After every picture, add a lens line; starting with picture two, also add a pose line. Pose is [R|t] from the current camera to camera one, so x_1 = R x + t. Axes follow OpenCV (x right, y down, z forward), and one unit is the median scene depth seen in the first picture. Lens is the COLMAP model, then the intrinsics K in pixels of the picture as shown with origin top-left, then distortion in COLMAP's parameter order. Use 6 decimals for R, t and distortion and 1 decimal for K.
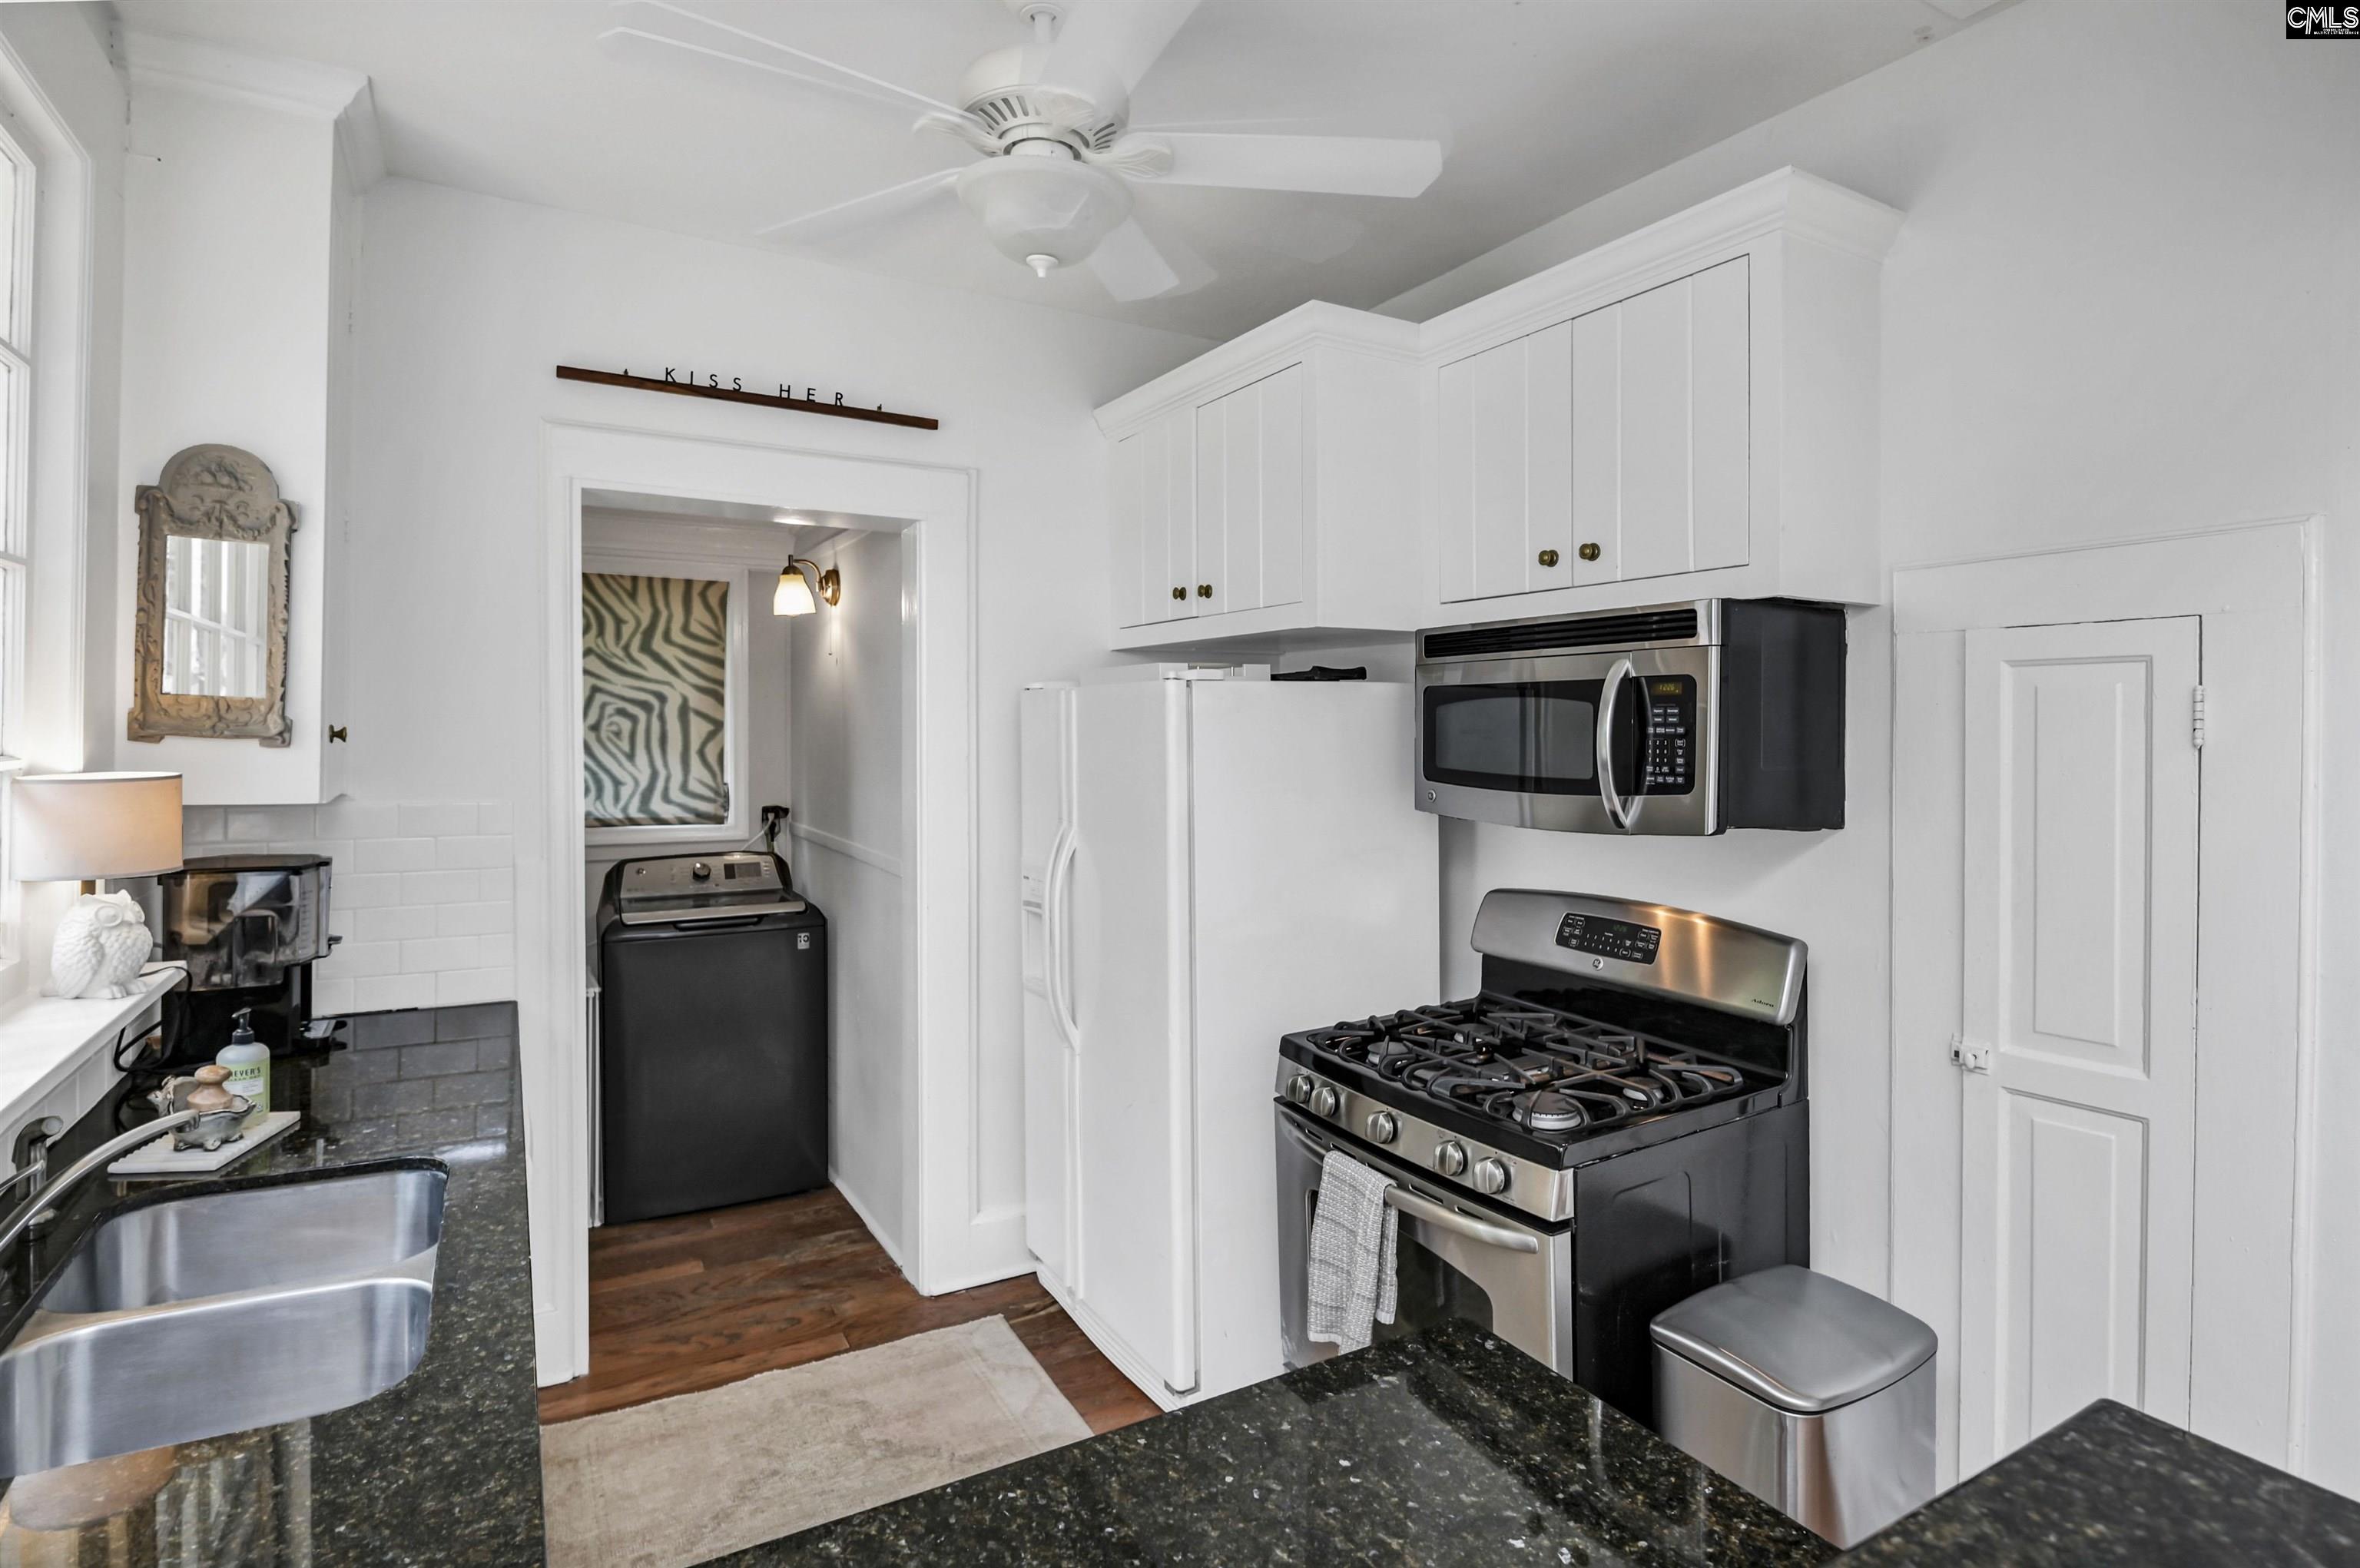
lens RADIAL K [[1179.7, 0, 1161.7], [0, 1179.7, 722.9], [0, 0, 1]] dist [-0.001466, -0.001682]
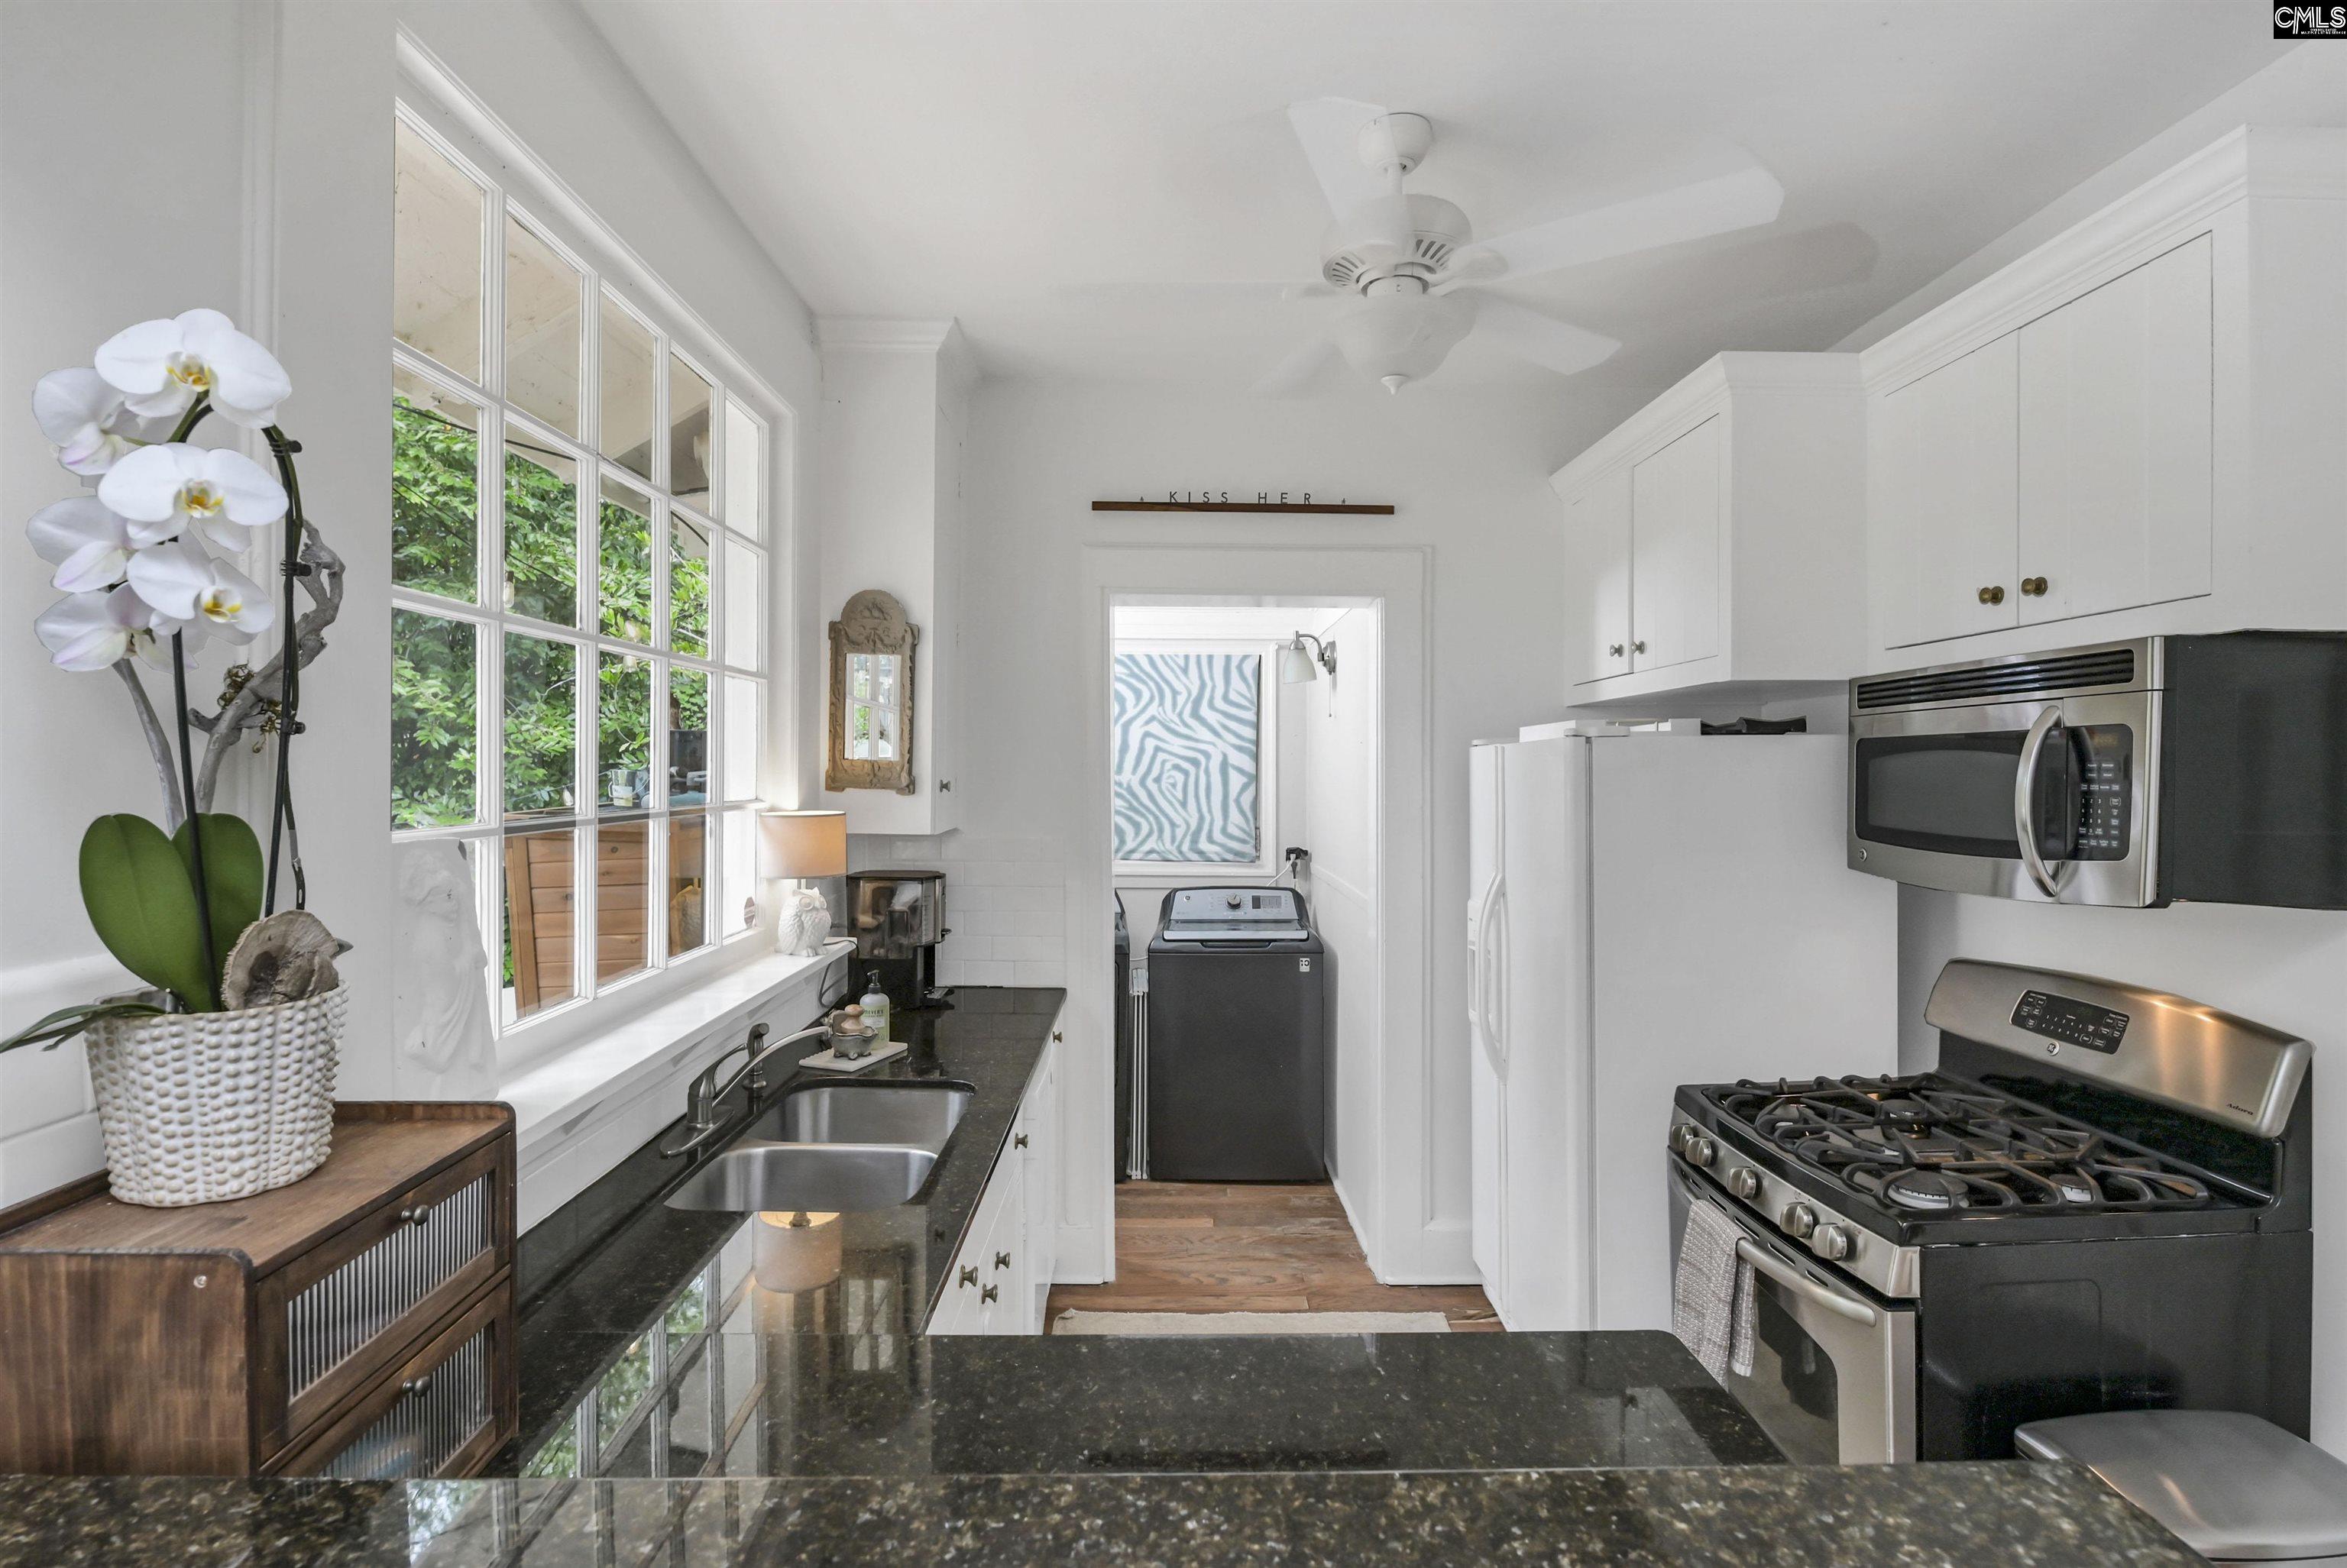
lens RADIAL K [[1142.8, 0, 1173.5], [0, 1142.8, 784.0], [0, 0, 1]] dist [0.002493, -0.012961]
pose [[0.876842, 0.002236, -0.480773, 0.189079], [0.002271, 0.999959, 0.008793, -0.004236], [0.480773, -0.008802, 0.876801, -0.067327]]
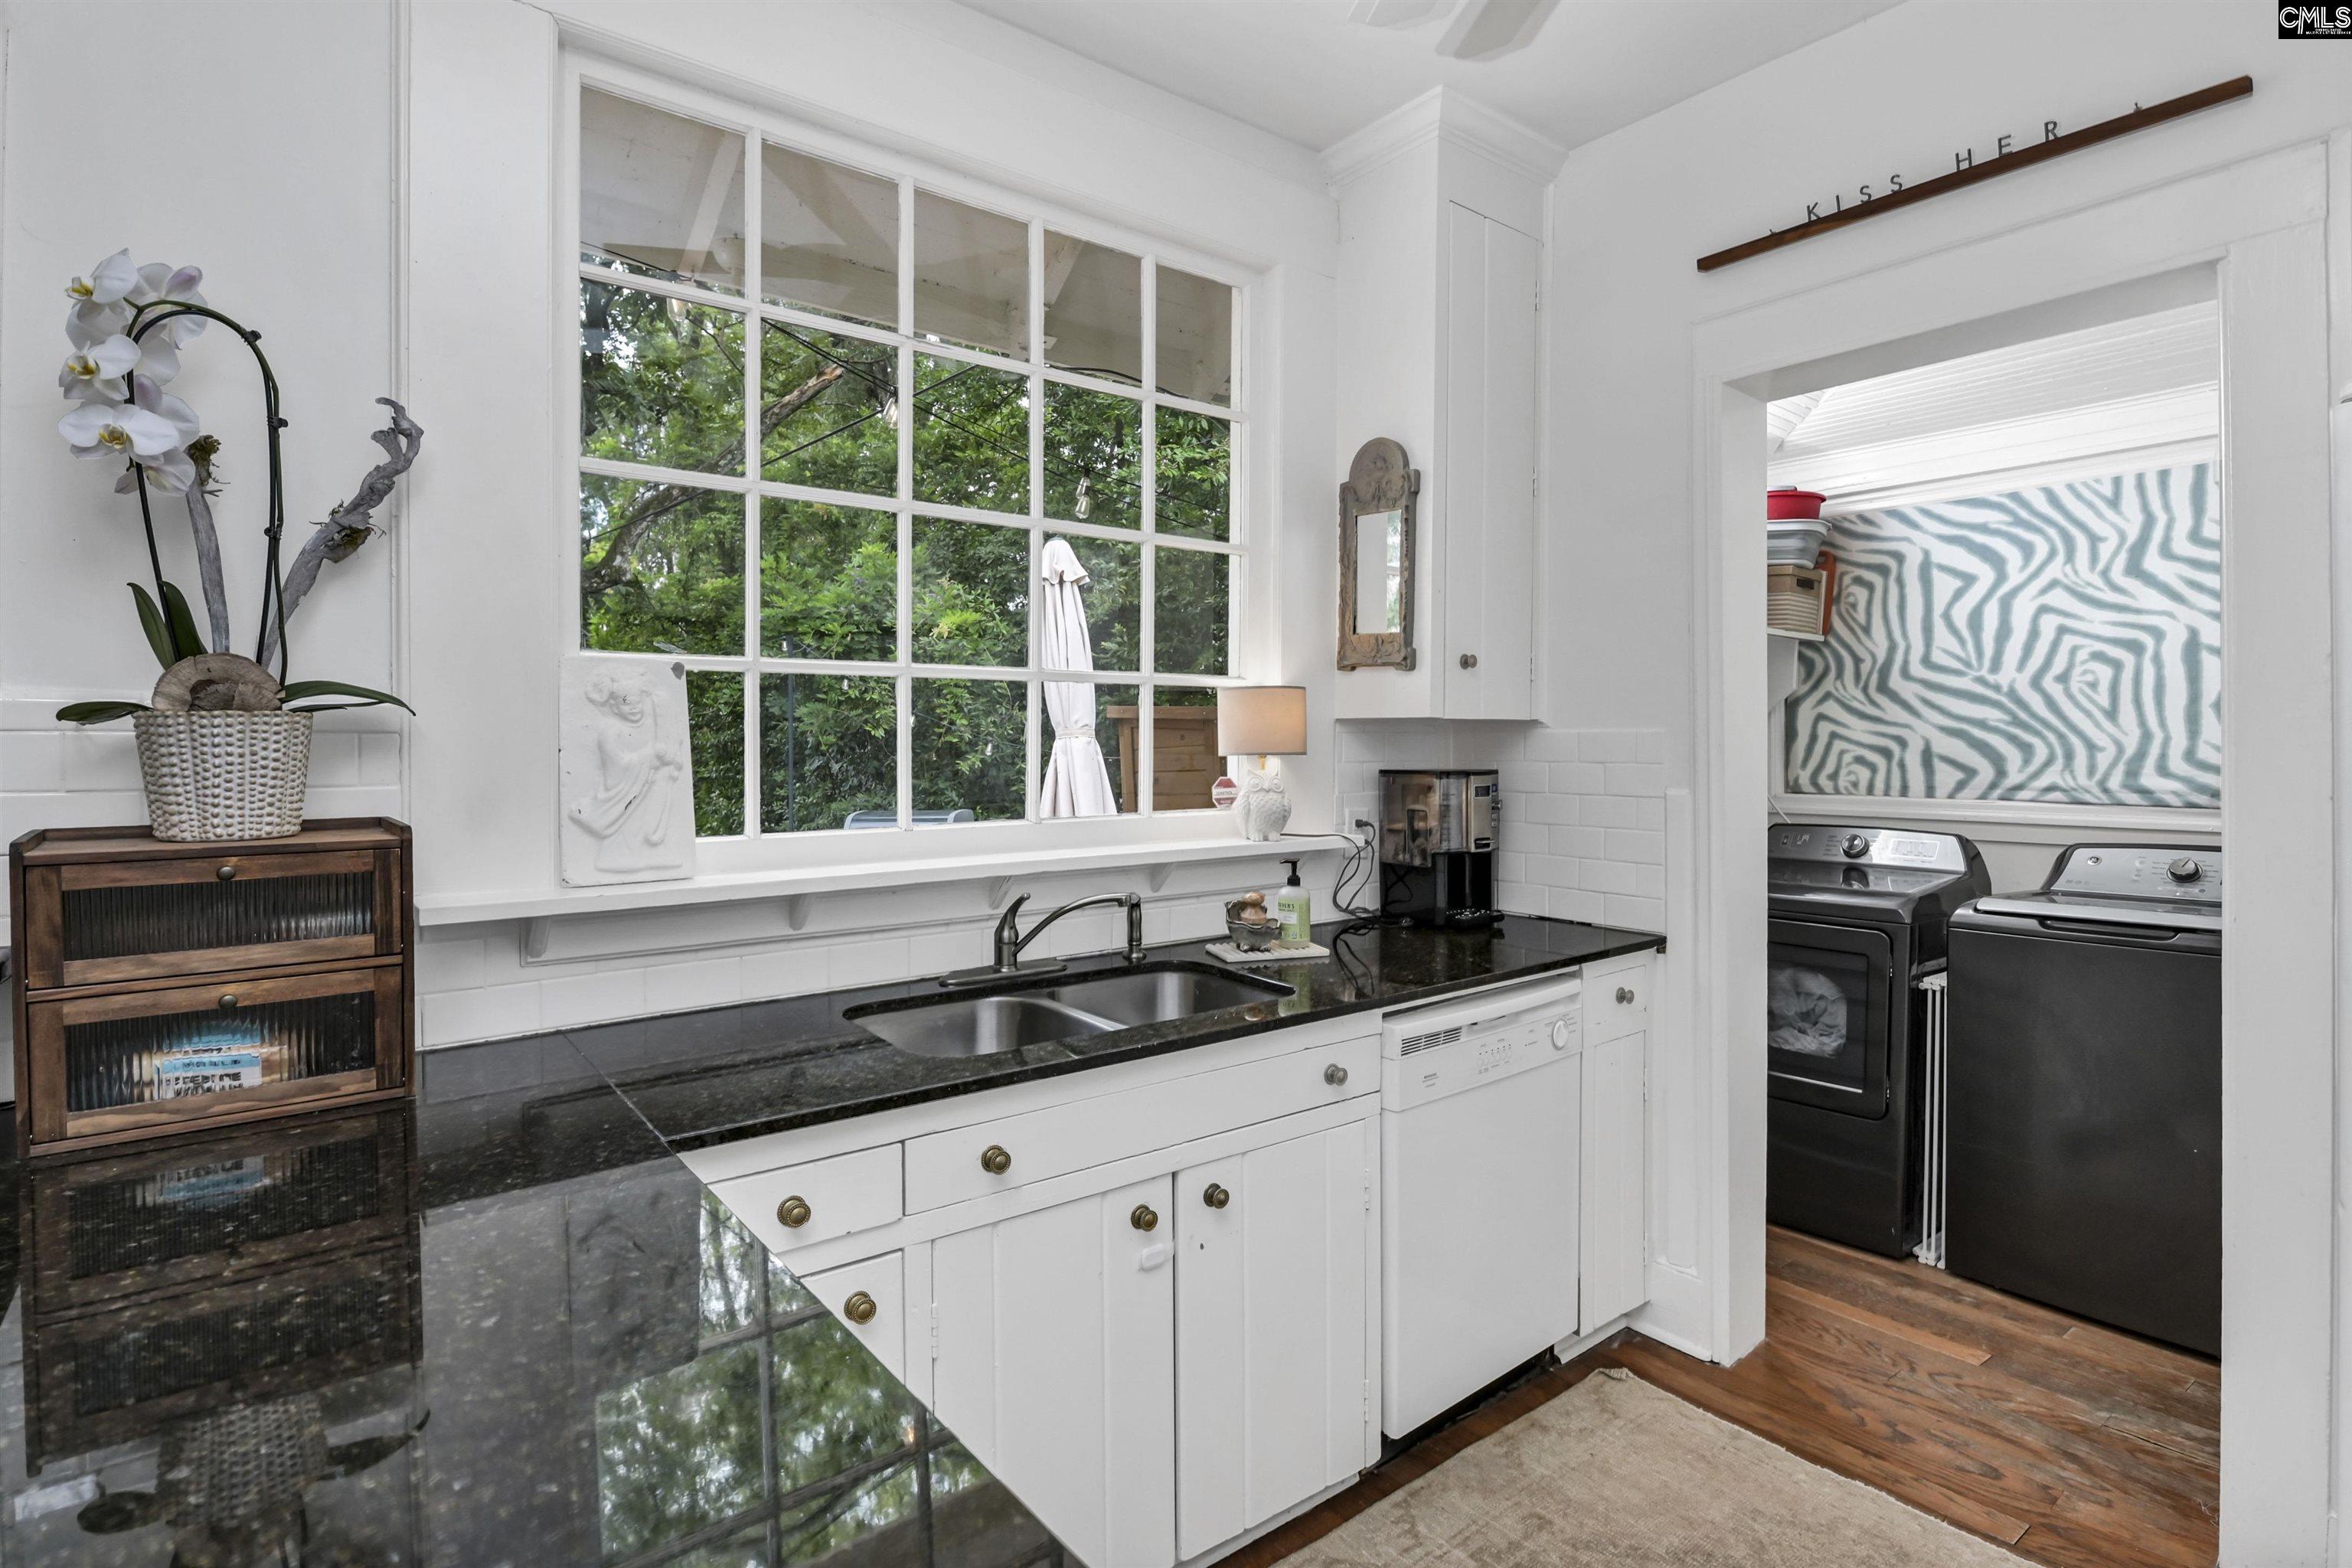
lens RADIAL K [[1169.4, 0, 1177.6], [0, 1169.4, 751.6], [0, 0, 1]] dist [0.002748, -0.013886]
pose [[0.143508, -0.003572, -0.989643, 0.373805], [0.003520, 0.999989, -0.003099, 0.094368], [0.989643, -0.003039, 0.143519, 0.514433]]
